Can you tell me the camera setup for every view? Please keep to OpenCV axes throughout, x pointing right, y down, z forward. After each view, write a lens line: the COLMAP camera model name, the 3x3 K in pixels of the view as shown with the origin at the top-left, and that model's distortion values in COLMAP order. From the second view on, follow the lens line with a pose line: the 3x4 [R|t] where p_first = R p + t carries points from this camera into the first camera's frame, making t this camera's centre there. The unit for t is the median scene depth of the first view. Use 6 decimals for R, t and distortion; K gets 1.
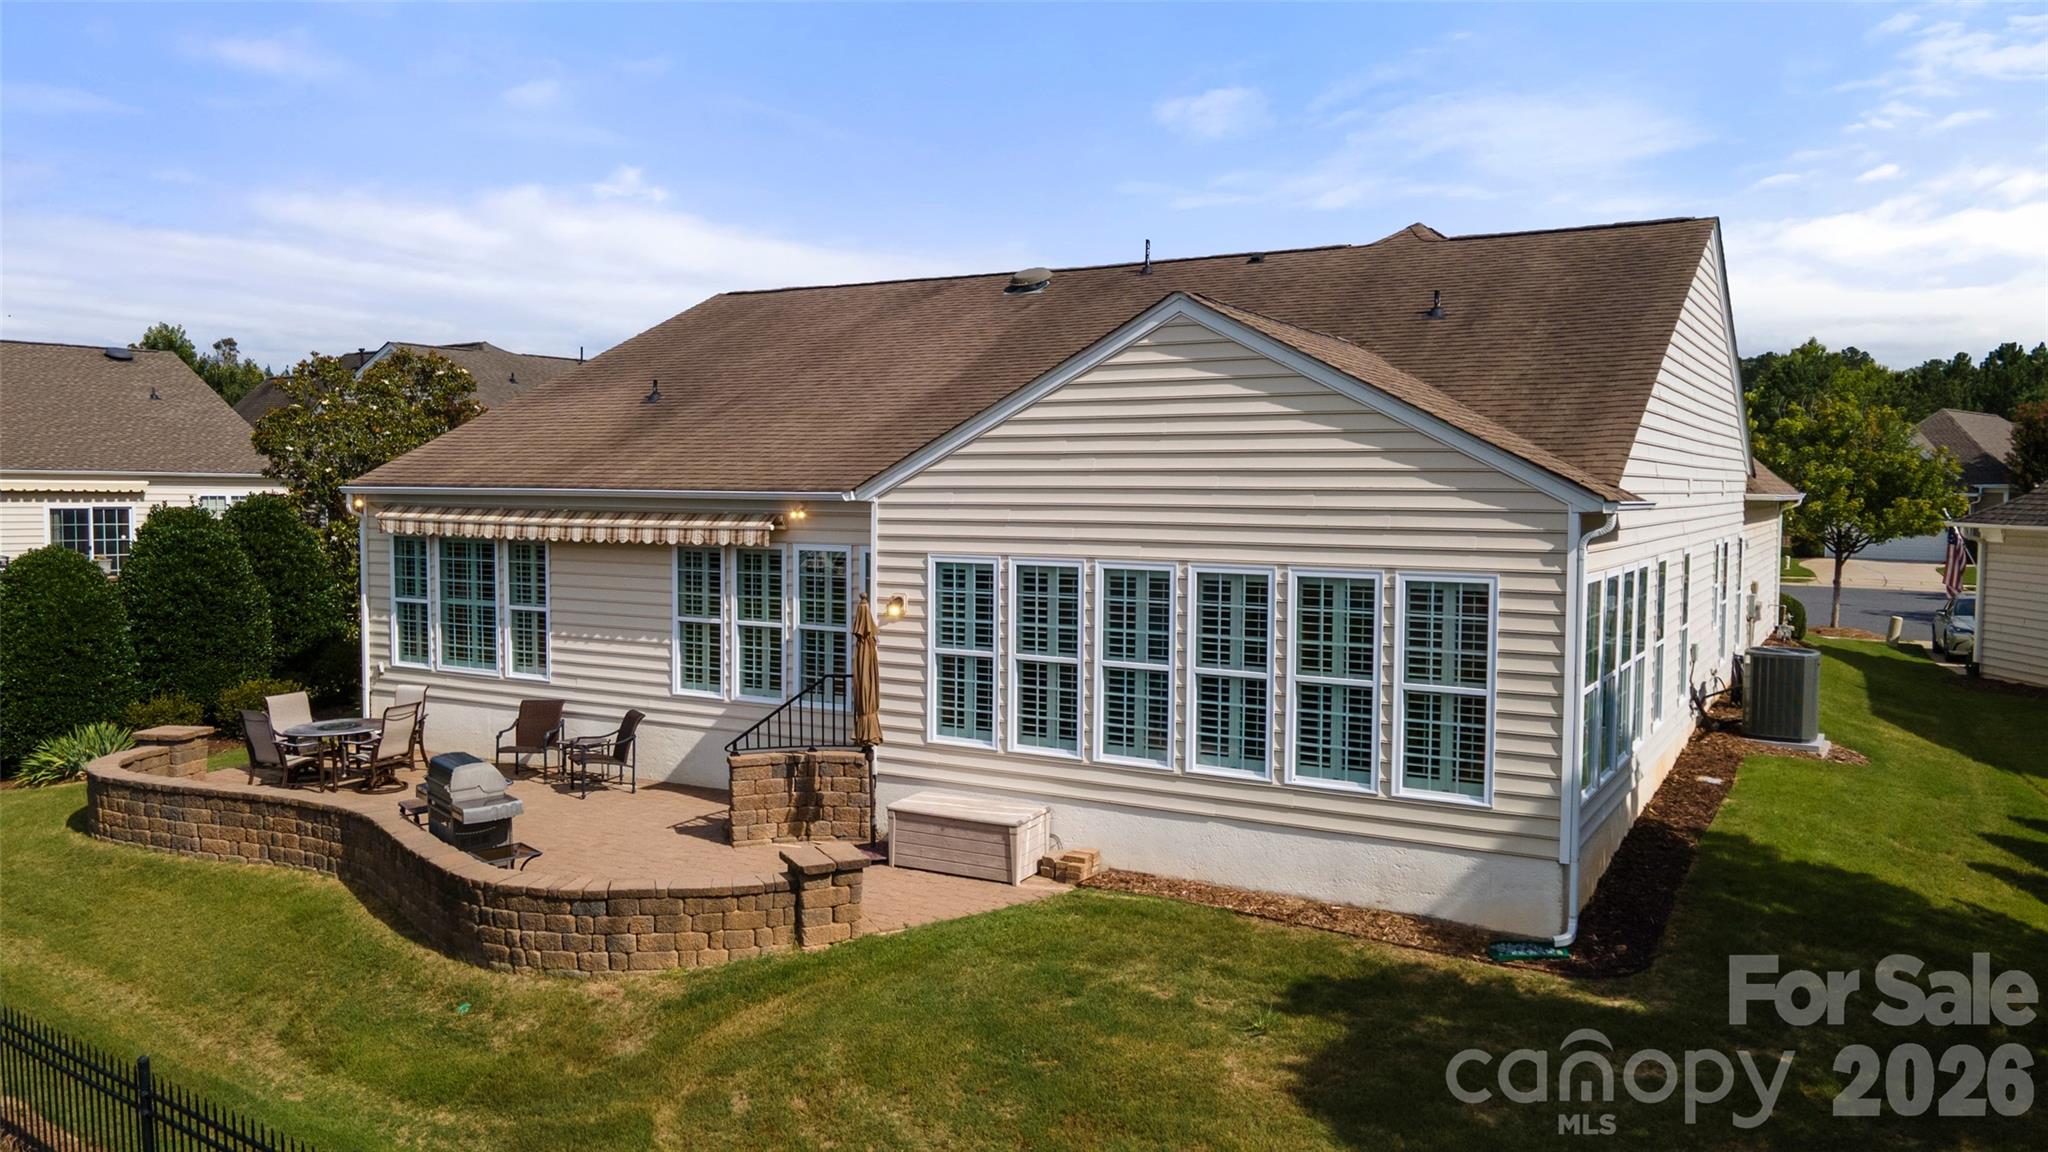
lens RADIAL K [[1510.9, 0, 1024.0], [0, 1510.9, 576.0], [0, 0, 1]] dist [0.020441, 0.052559]
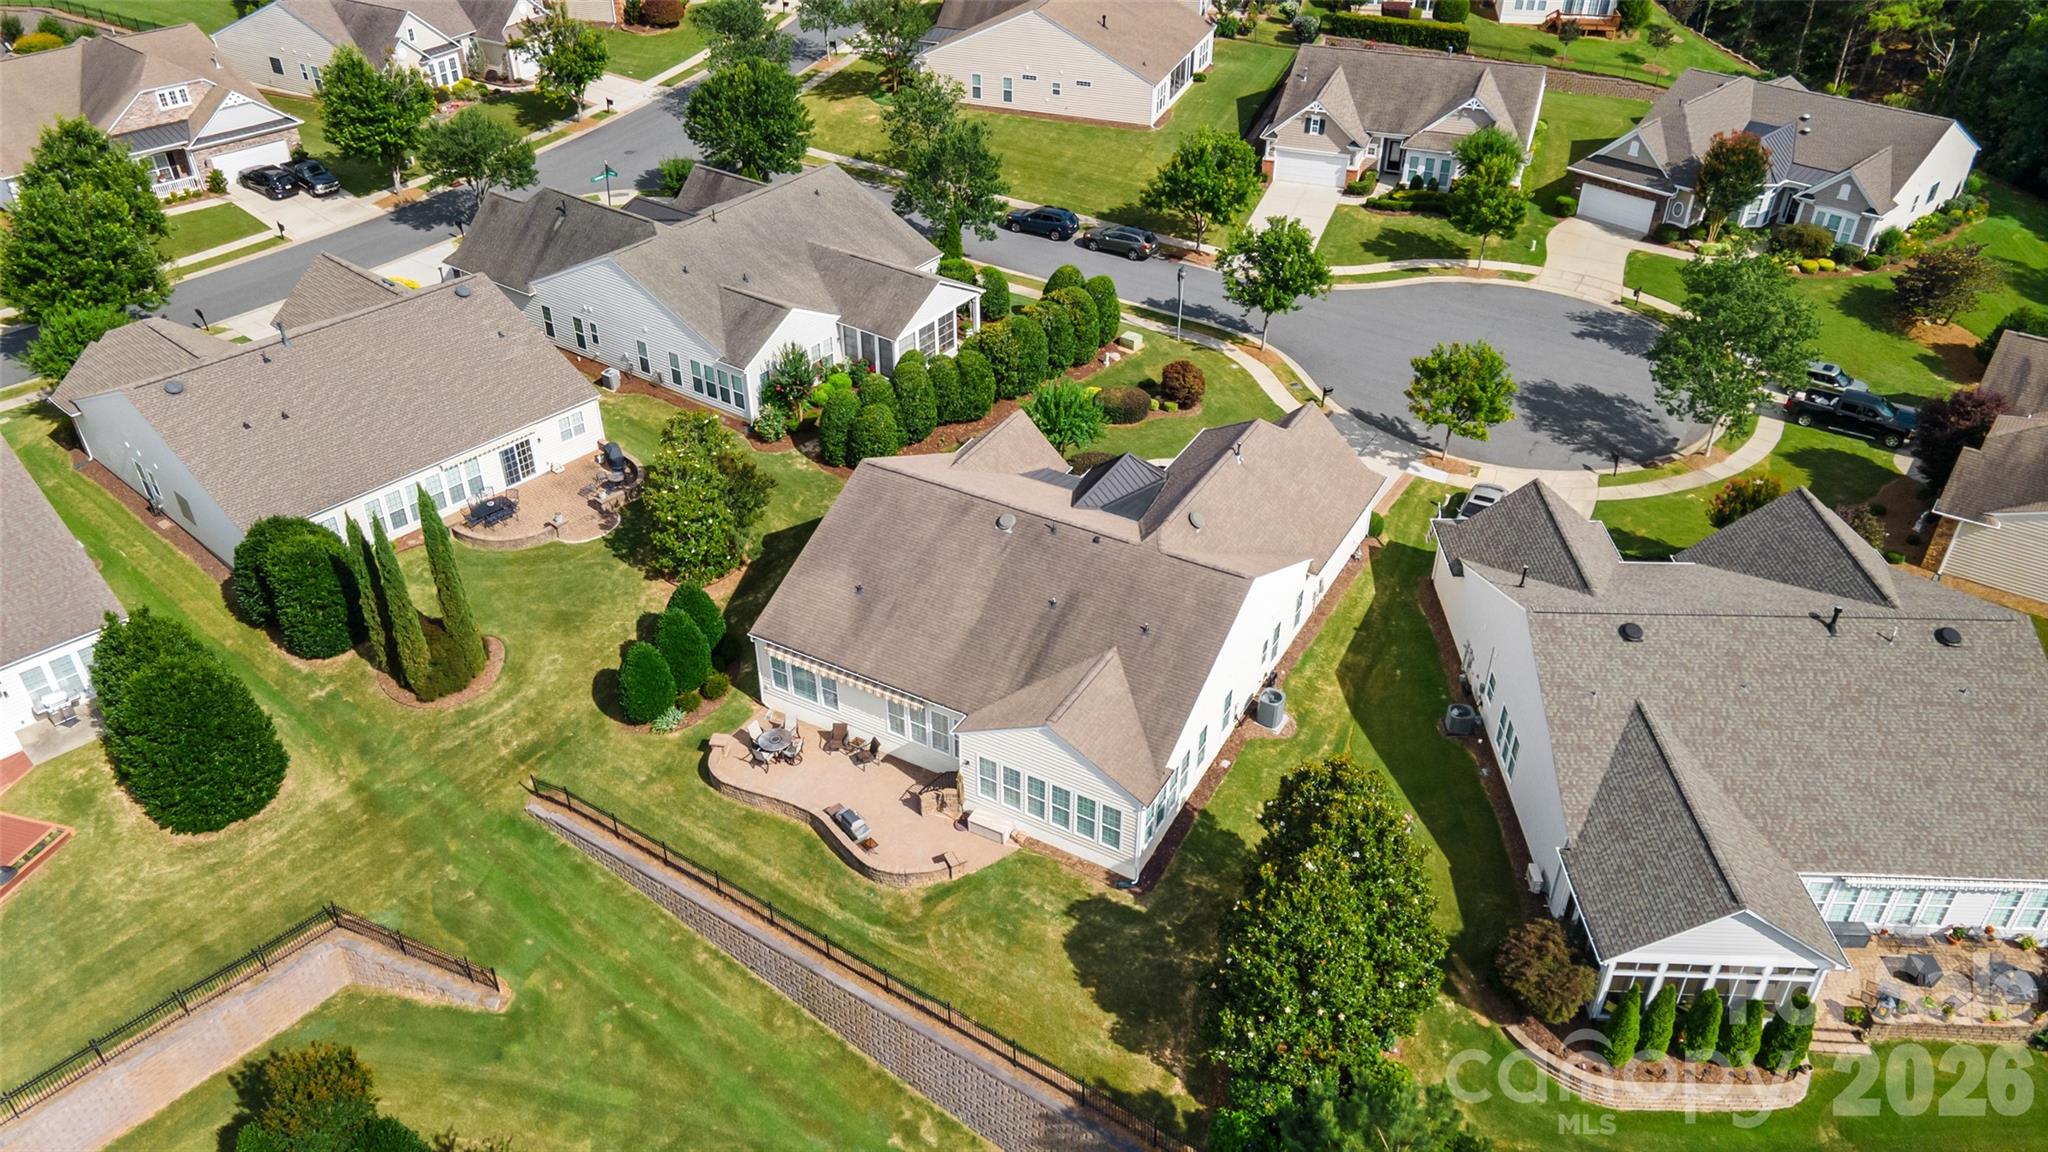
lens RADIAL K [[1510.9, 0, 1024.0], [0, 1510.9, 576.0], [0, 0, 1]] dist [0.020441, 0.052559]
pose [[0.999885, -0.015084, 0.001771, 0.036857], [0.011996, 0.855854, 0.517079, -1.785674], [-0.009316, -0.516998, 0.855936, -1.440733]]
